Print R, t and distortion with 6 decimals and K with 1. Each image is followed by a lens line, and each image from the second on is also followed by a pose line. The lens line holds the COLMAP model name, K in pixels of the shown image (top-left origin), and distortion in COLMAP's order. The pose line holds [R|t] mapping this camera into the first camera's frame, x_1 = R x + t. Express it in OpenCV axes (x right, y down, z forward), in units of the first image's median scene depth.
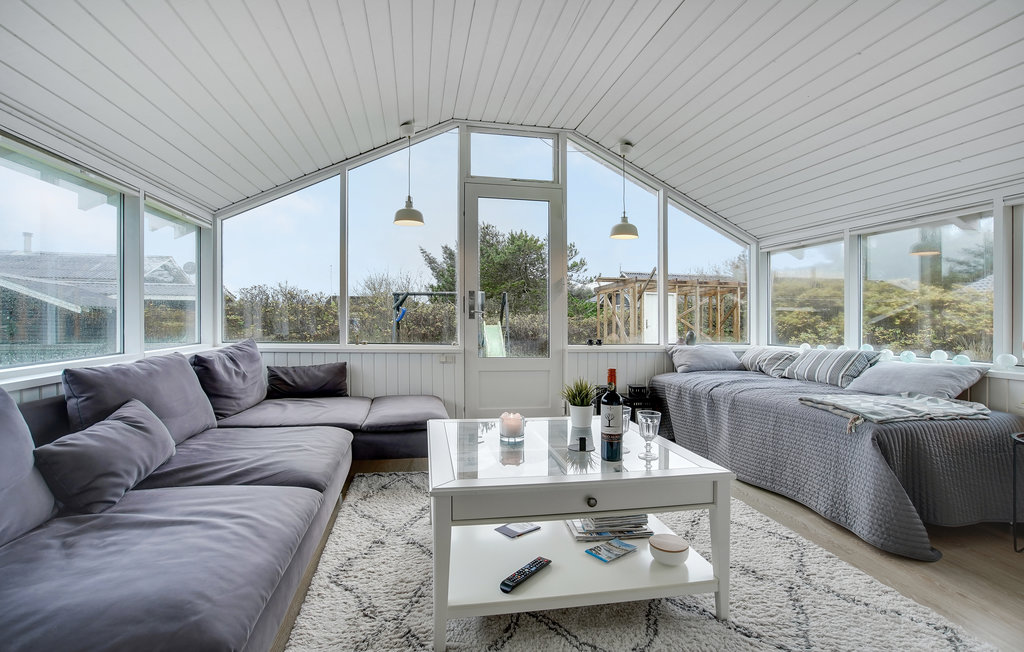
lens RADIAL K [[511.5, 0, 510.0], [0, 511.5, 312.9], [0, 0, 1]] dist [0.001111, 0.000310]
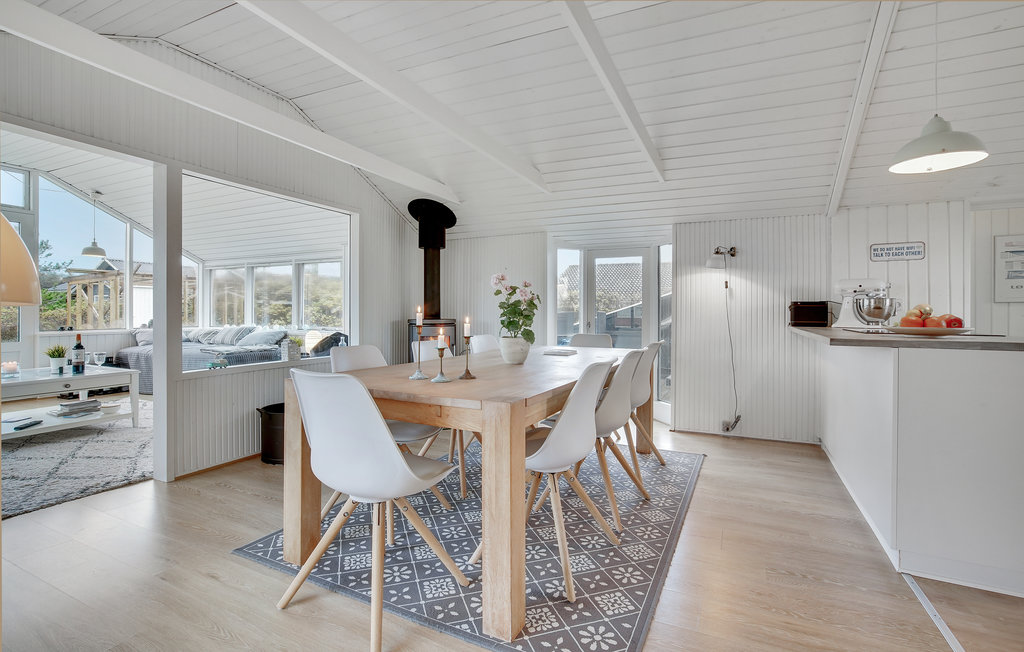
lens RADIAL K [[477.1, 0, 515.4], [0, 477.1, 300.8], [0, 0, 1]] dist [-0.001040, 0.000688]
pose [[0.602406, 0.005604, 0.798170, -0.130950], [-0.002304, 0.999983, -0.005281, -0.014185], [-0.798187, 0.001342, 0.602409, -0.739590]]
